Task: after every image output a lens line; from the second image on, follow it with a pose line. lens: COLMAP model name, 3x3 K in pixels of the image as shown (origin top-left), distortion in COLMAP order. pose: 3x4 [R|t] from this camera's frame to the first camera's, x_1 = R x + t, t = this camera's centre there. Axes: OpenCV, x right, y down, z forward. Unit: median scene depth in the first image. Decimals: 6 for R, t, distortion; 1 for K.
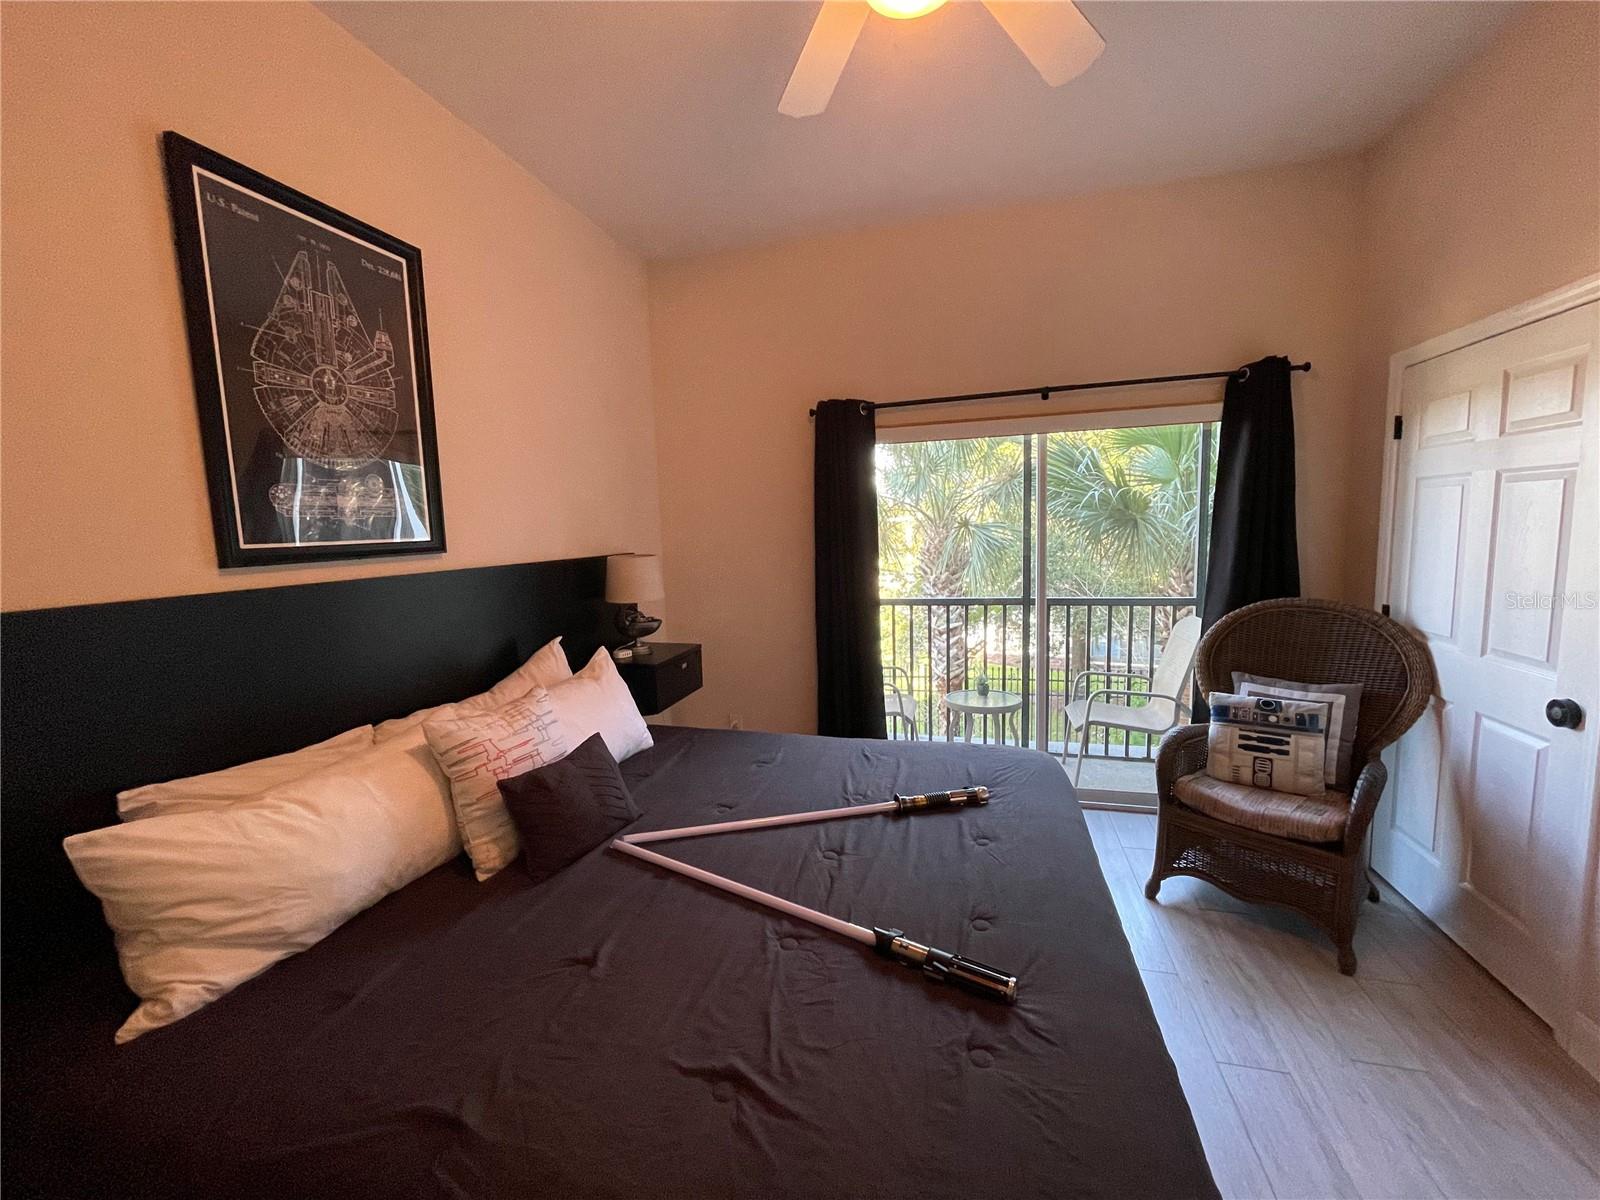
lens RADIAL K [[647.8, 0, 797.7], [0, 647.8, 599.1], [0, 0, 1]] dist [-0.003009, 0.000495]
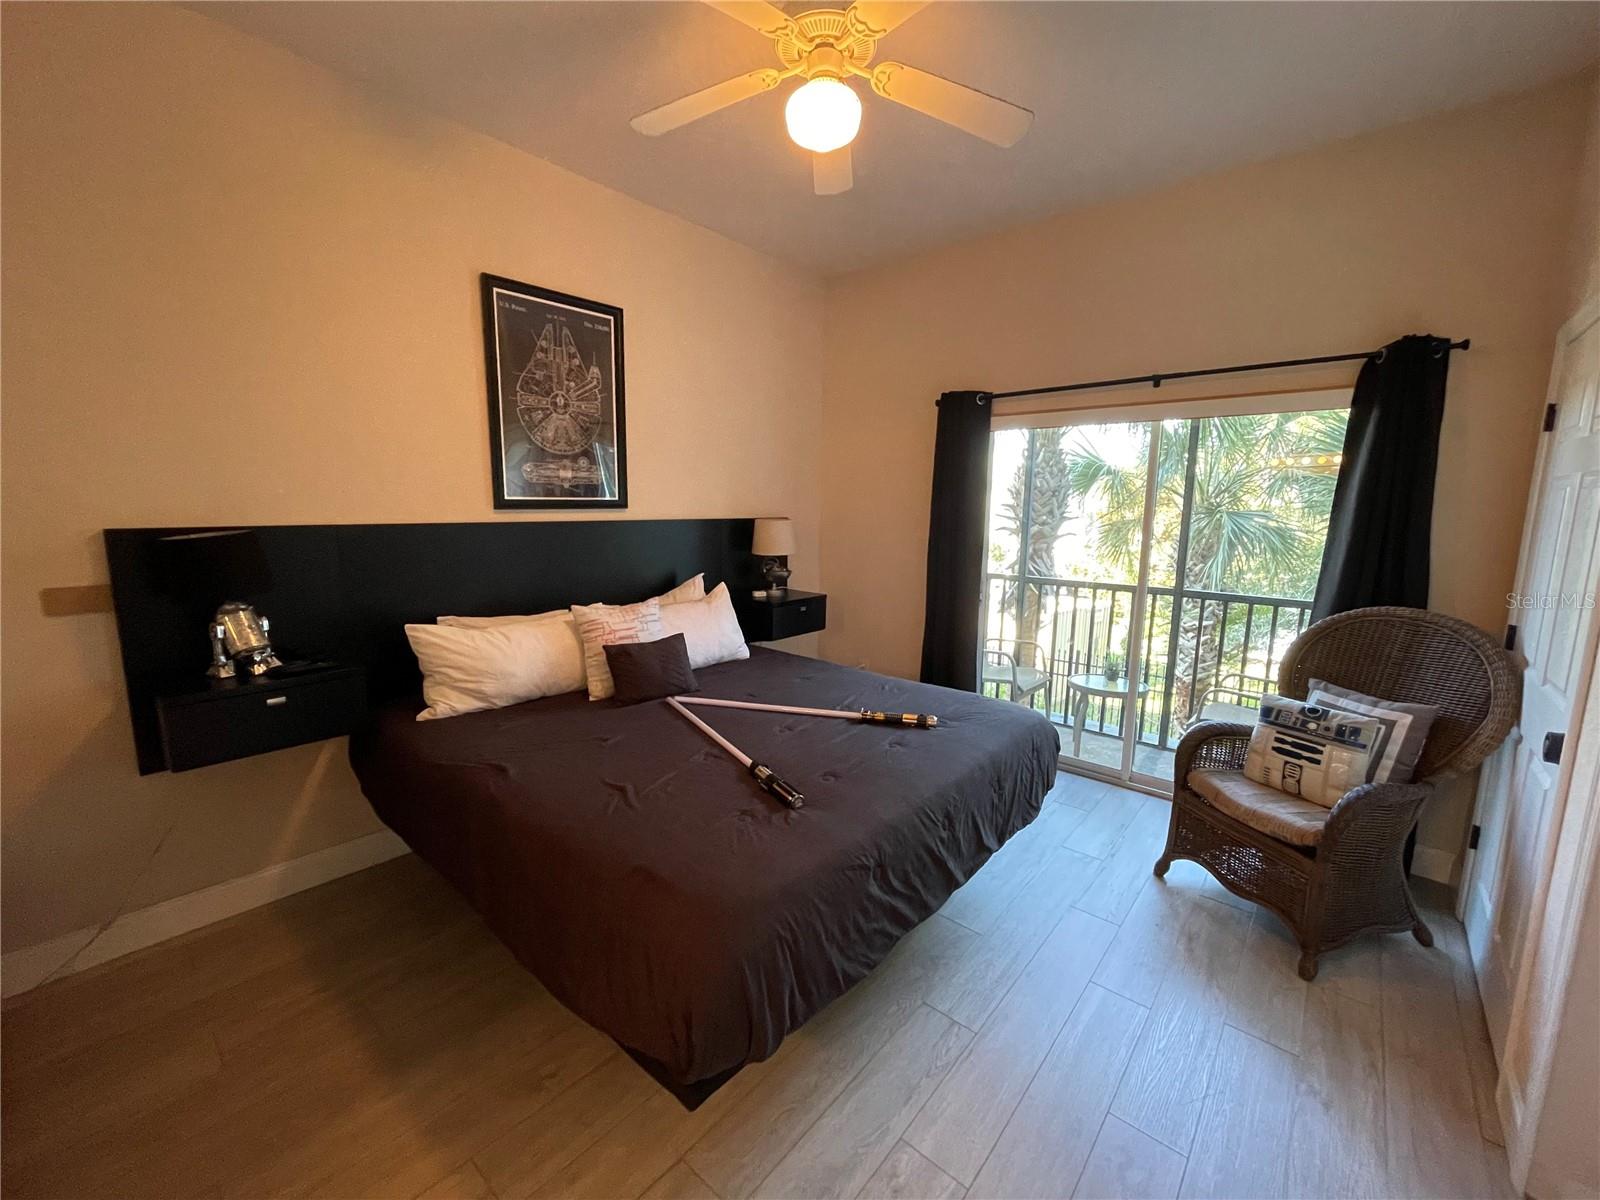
lens RADIAL K [[647.8, 0, 797.1], [0, 647.8, 599.0], [0, 0, 1]] dist [-0.003009, 0.000495]
pose [[0.900883, 0.109344, -0.420063, 0.486151], [-0.091371, 0.993838, 0.062742, 0.008280], [0.424335, -0.018142, 0.905323, -0.215716]]
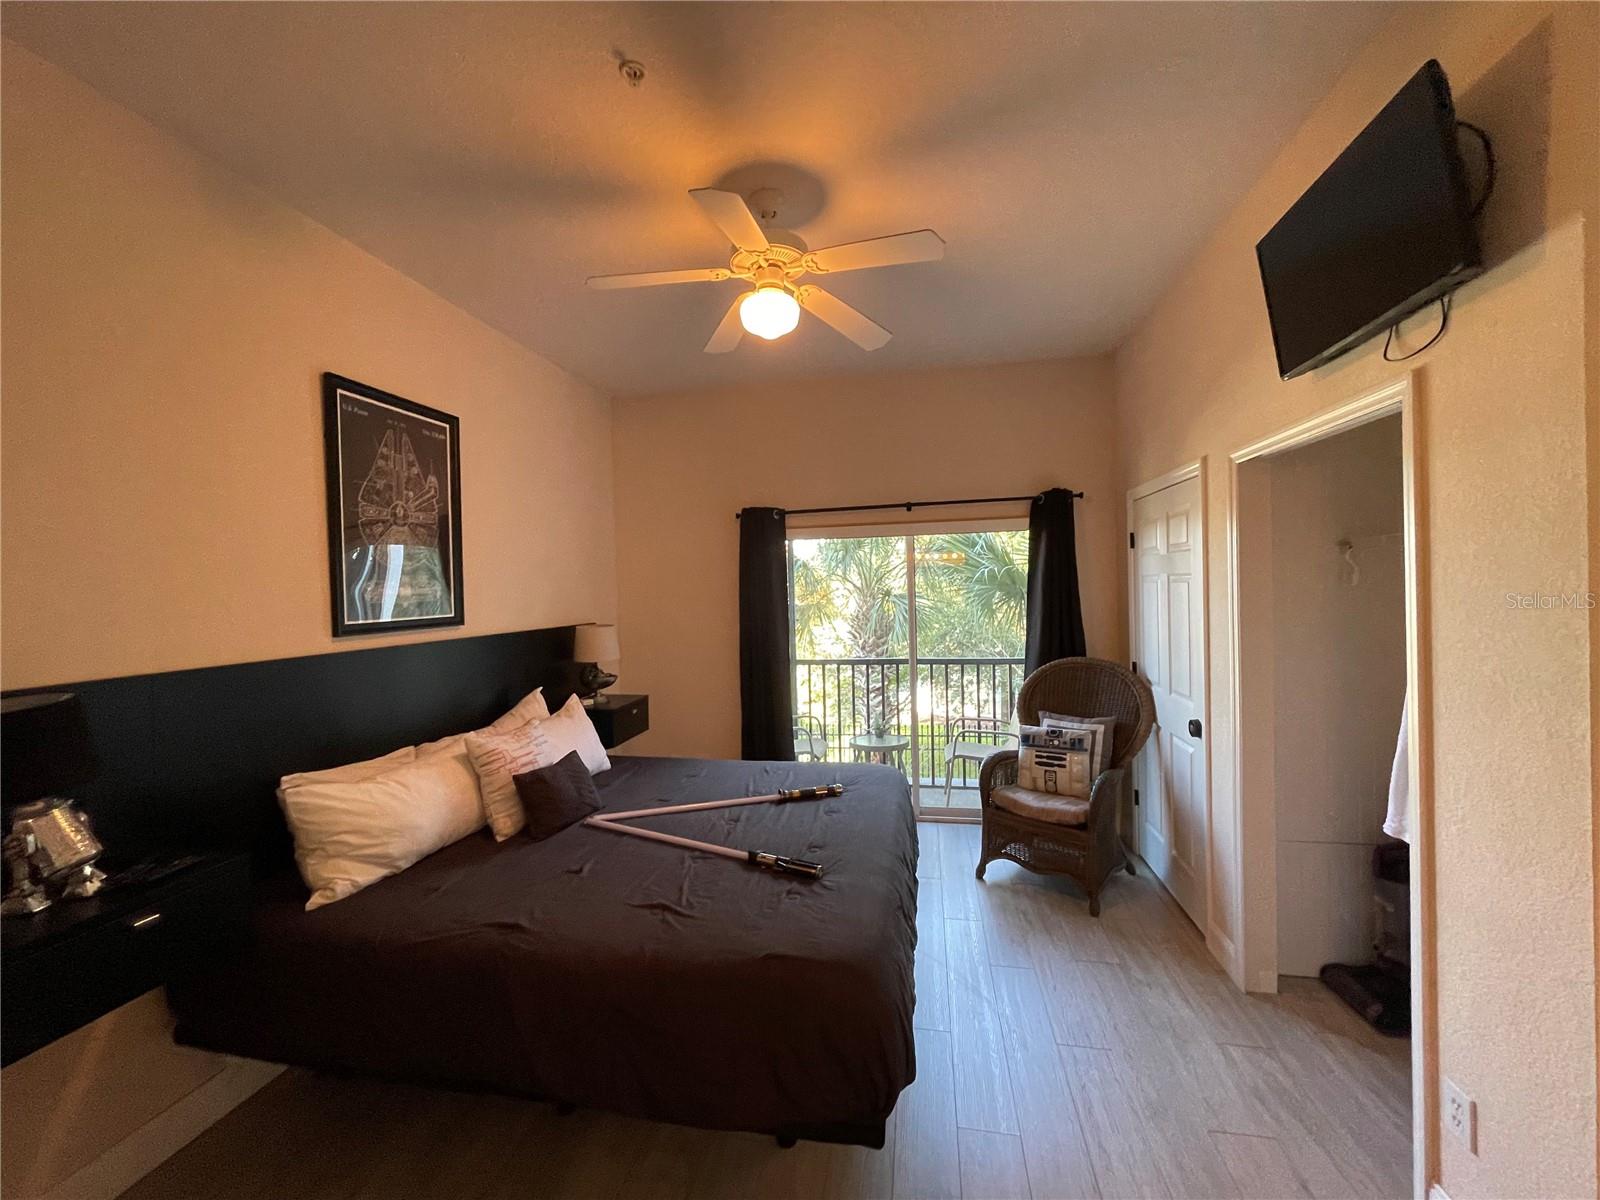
lens RADIAL K [[647.8, 0, 798.3], [0, 647.8, 599.7], [0, 0, 1]] dist [-0.003009, 0.000495]
pose [[0.996946, 0.005832, 0.077871, 0.066032], [0.001657, 0.995402, -0.095771, 0.009180], [-0.078072, 0.095608, 0.992353, -0.449641]]
